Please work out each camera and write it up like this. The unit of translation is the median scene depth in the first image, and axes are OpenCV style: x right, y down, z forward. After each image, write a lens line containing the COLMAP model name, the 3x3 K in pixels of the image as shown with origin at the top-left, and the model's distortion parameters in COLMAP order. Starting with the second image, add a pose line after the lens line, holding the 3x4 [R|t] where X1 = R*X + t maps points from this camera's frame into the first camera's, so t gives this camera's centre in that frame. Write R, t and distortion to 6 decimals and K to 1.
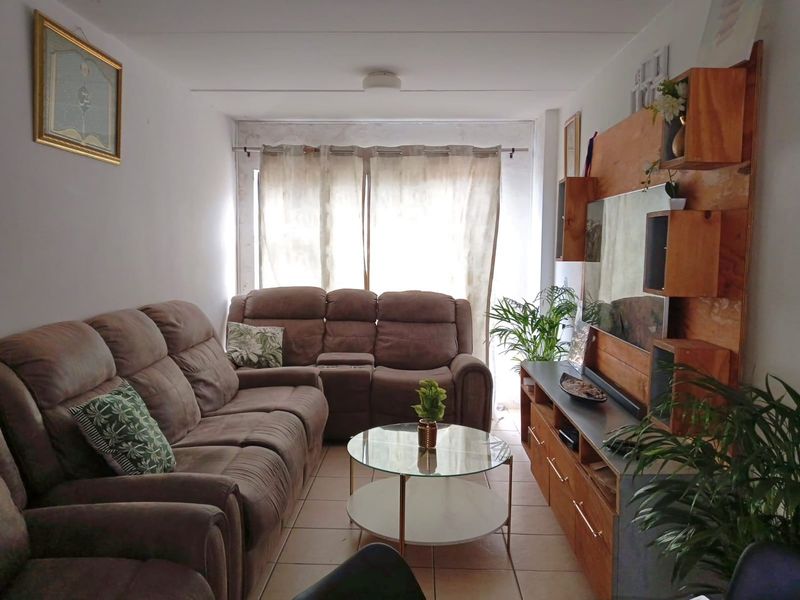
lens RADIAL K [[720.2, 0, 409.8], [0, 720.2, 297.6], [0, 0, 1]] dist [0.075870, 0.009218]
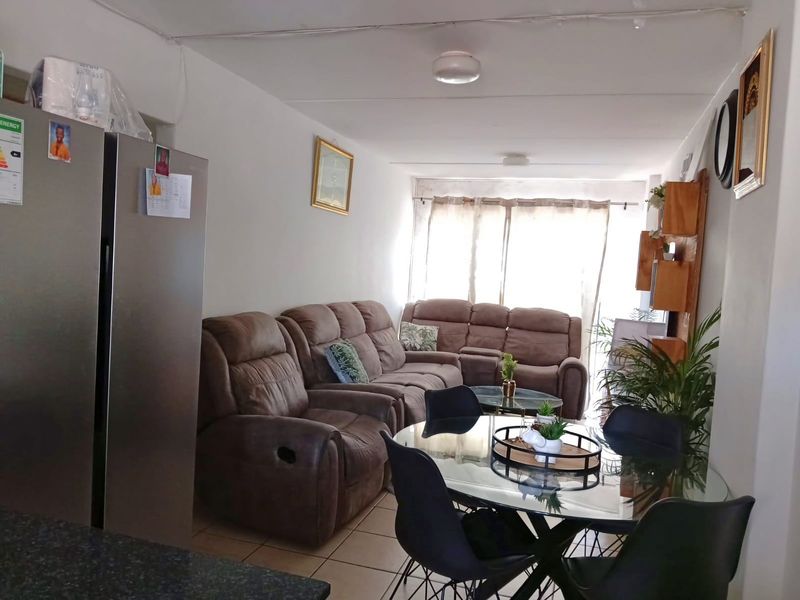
lens RADIAL K [[720.2, 0, 409.8], [0, 720.2, 297.6], [0, 0, 1]] dist [0.075870, 0.009218]
pose [[0.971566, 0.061662, -0.228600, 0.086603], [-0.069638, 0.997207, -0.026983, 0.026469], [0.226298, 0.042135, 0.973146, -0.375987]]
